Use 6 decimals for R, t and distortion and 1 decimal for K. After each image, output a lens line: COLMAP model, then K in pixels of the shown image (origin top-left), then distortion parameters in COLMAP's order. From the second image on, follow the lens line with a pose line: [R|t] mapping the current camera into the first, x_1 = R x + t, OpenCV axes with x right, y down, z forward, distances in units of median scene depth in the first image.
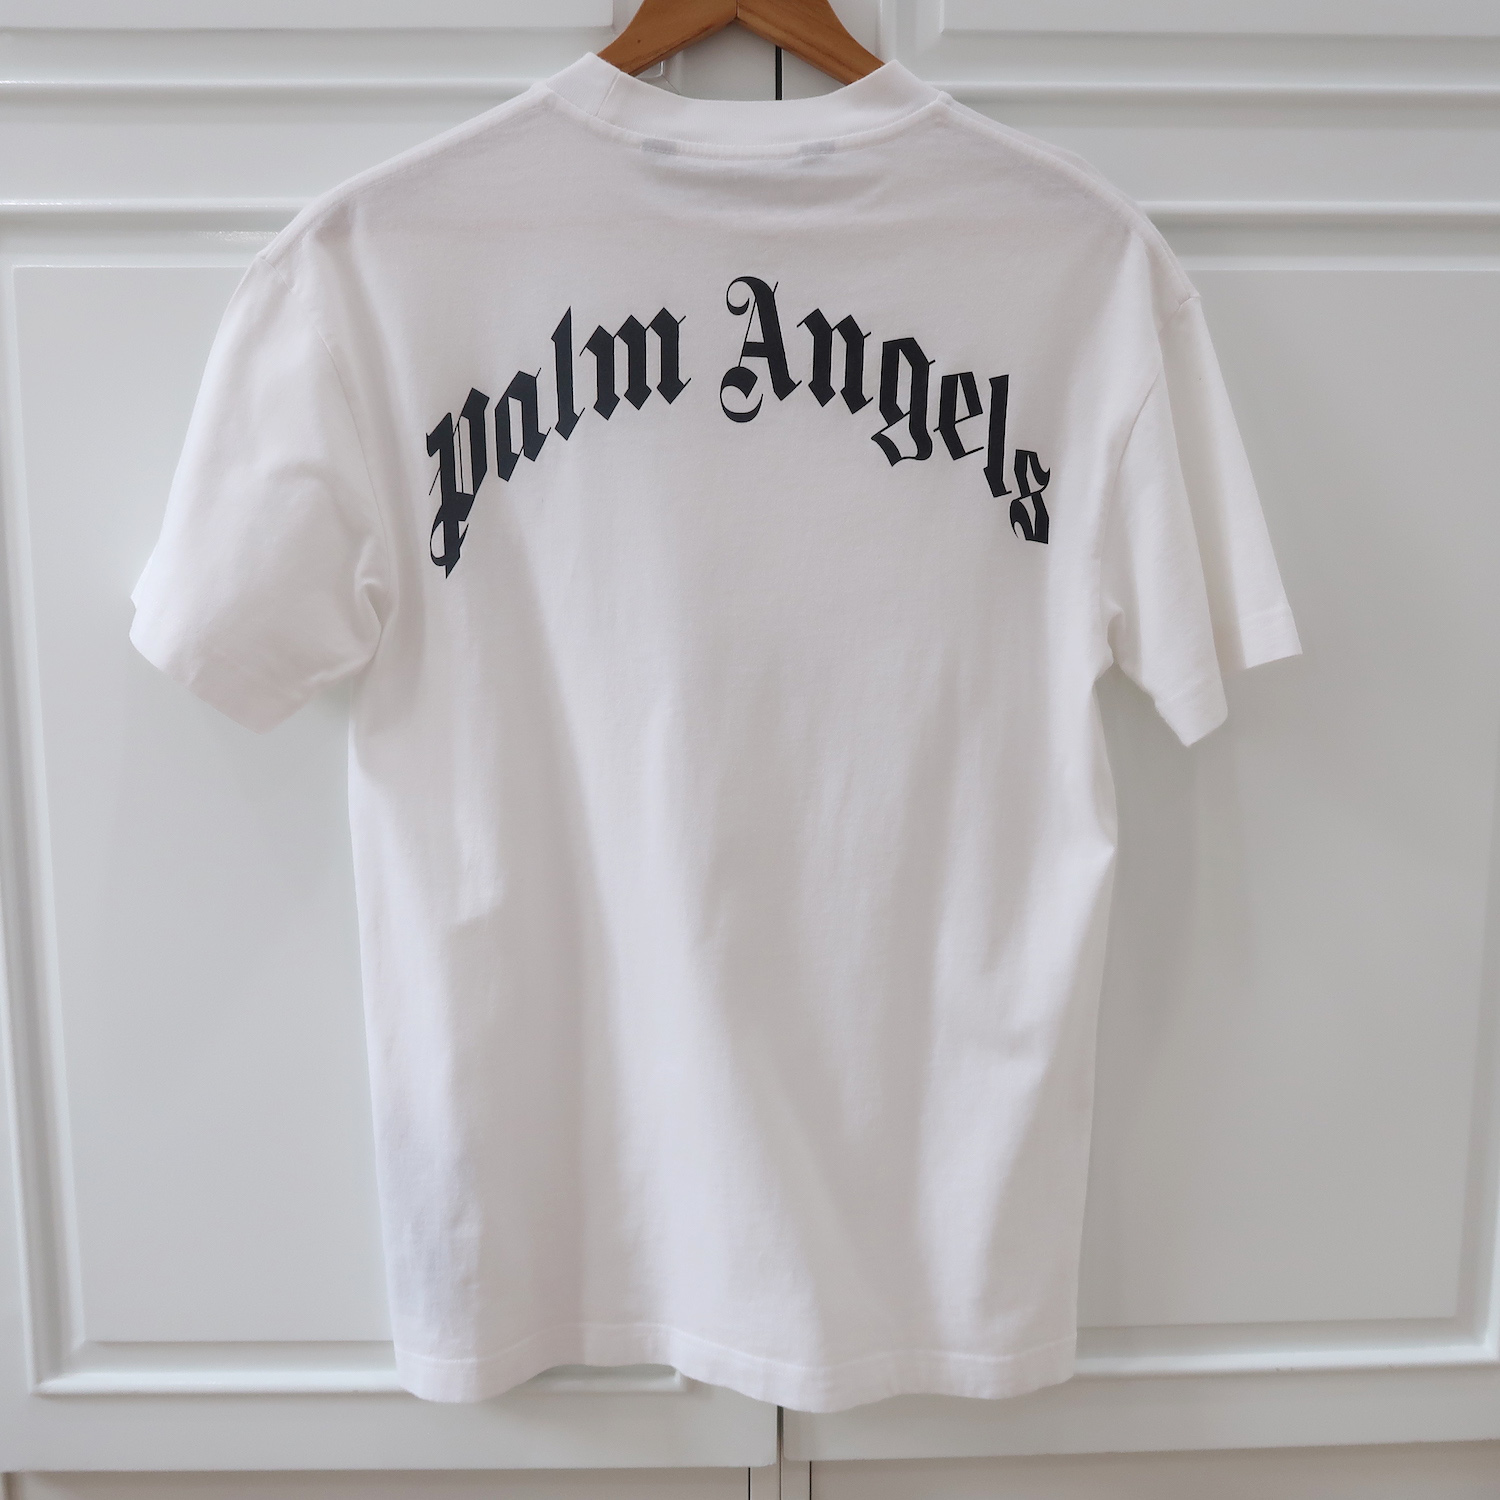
lens RADIAL K [[1941.2, 0, 750.0], [0, 1941.2, 750.0], [0, 0, 1]] dist [0.079784, -0.017064]
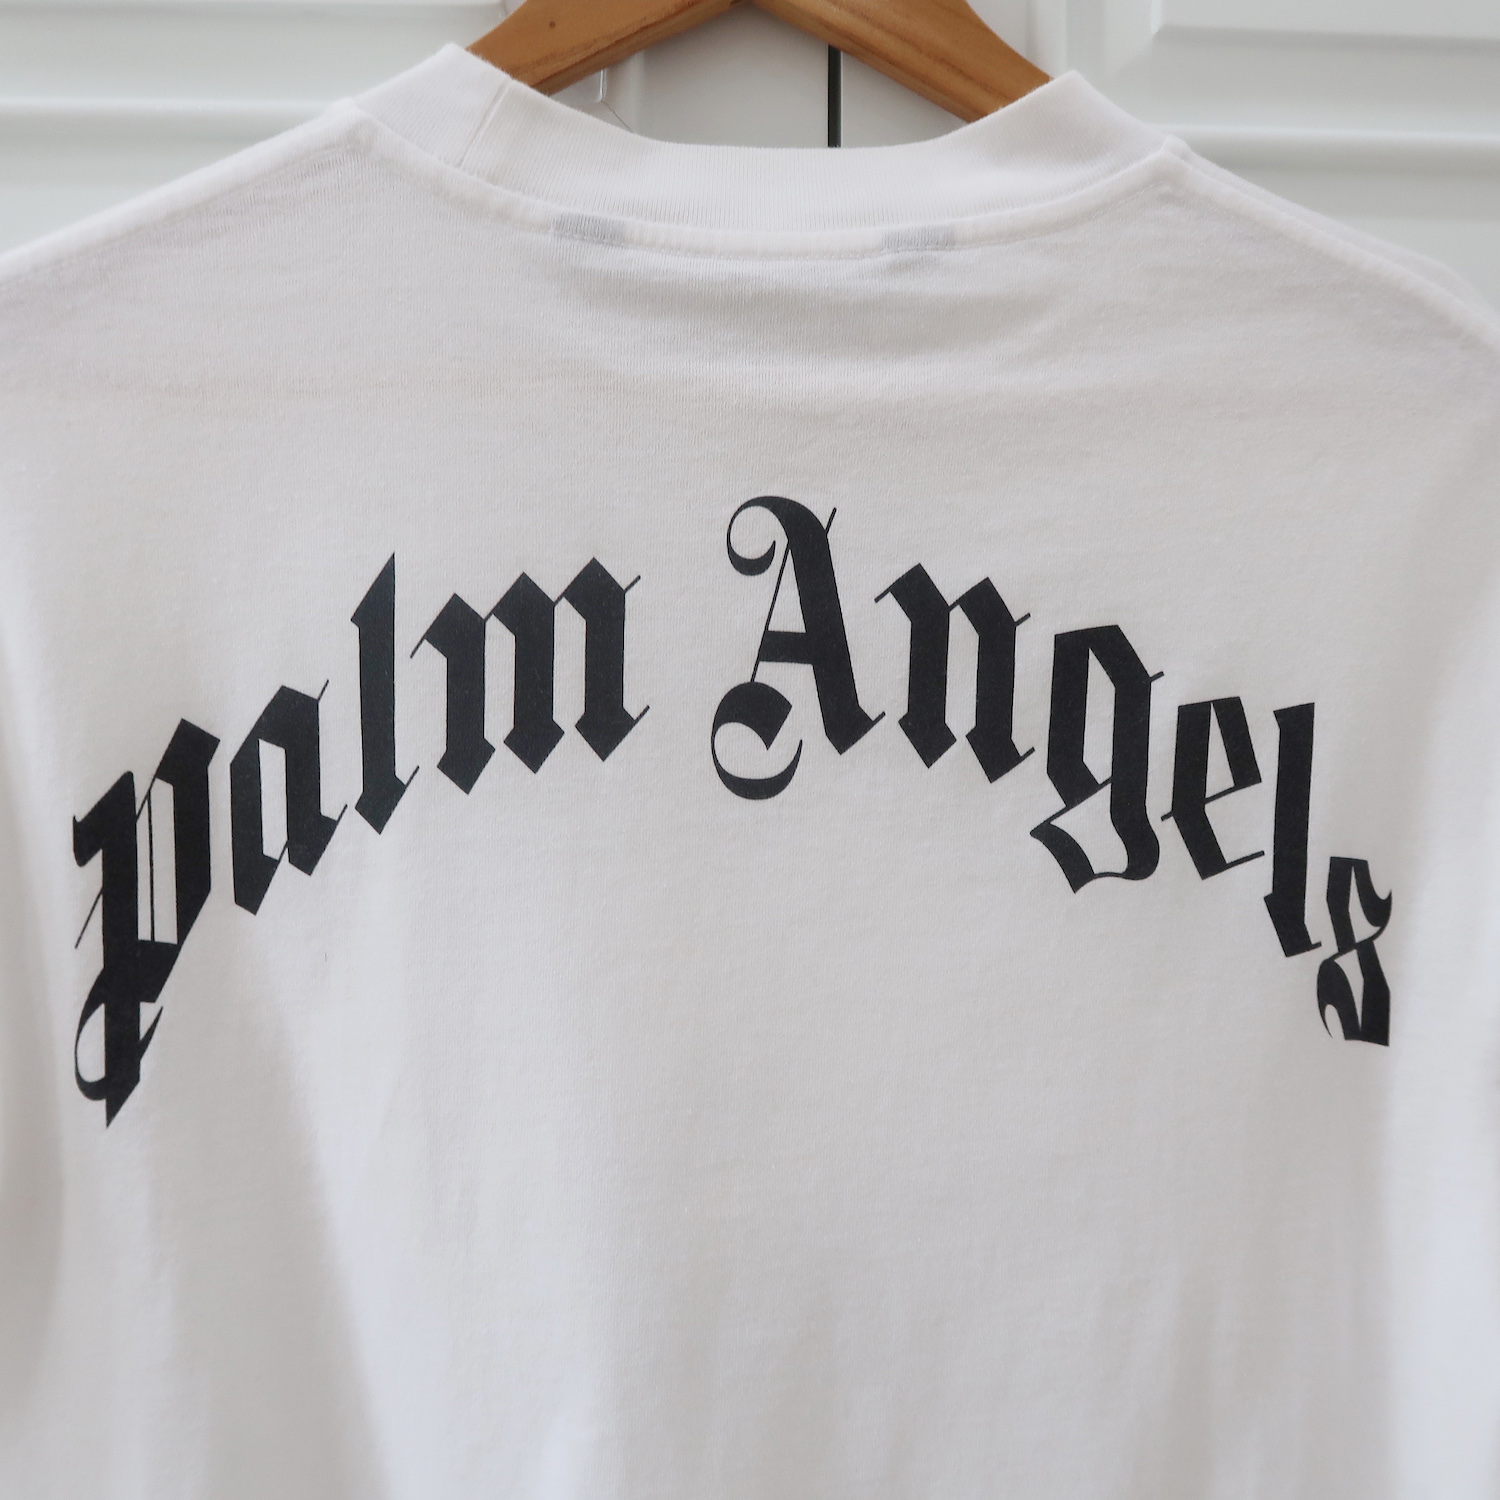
lens RADIAL K [[2394.6, 0, 750.0], [0, 2394.6, 750.0], [0, 0, 1]] dist [0.111419, 0.037802]
pose [[0.999860, 0.011239, 0.012424, -0.012963], [-0.009447, 0.990677, -0.135901, -0.101339], [-0.013835, 0.135765, 0.990645, 0.426268]]
